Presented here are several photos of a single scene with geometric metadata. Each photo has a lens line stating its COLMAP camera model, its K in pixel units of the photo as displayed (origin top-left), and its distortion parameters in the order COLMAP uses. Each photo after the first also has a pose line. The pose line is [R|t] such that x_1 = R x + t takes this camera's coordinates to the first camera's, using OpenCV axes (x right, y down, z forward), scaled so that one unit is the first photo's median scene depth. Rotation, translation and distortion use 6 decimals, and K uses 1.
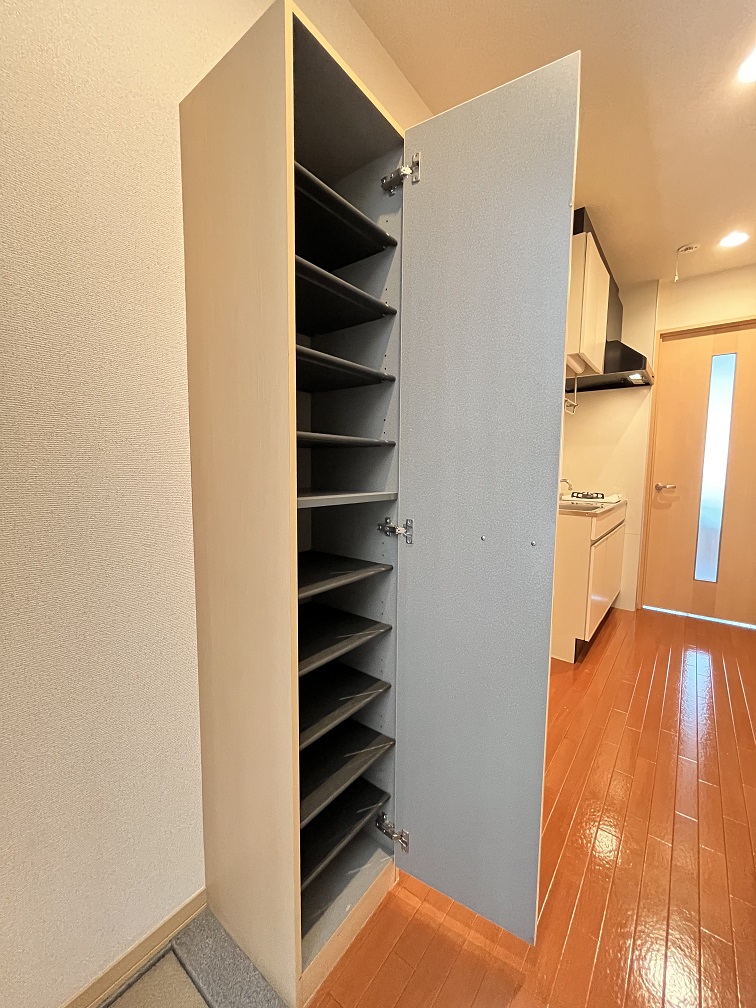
lens RADIAL K [[408.7, 0, 381.8], [0, 408.7, 501.4], [0, 0, 1]] dist [-0.000062, 0.000441]
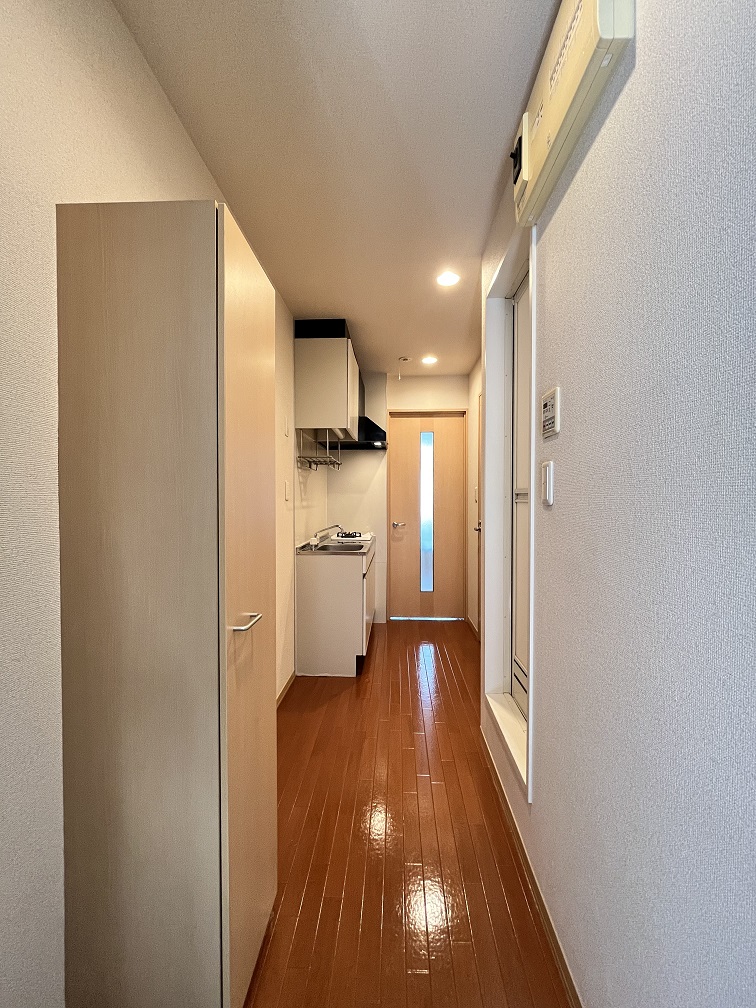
lens RADIAL K [[408.7, 0, 376.8], [0, 408.7, 504.1], [0, 0, 1]] dist [-0.000062, 0.000441]
pose [[0.821148, -0.023424, 0.570234, -0.132317], [0.062785, 0.996801, -0.049464, -0.042589], [-0.567251, 0.076419, 0.819992, -0.063110]]
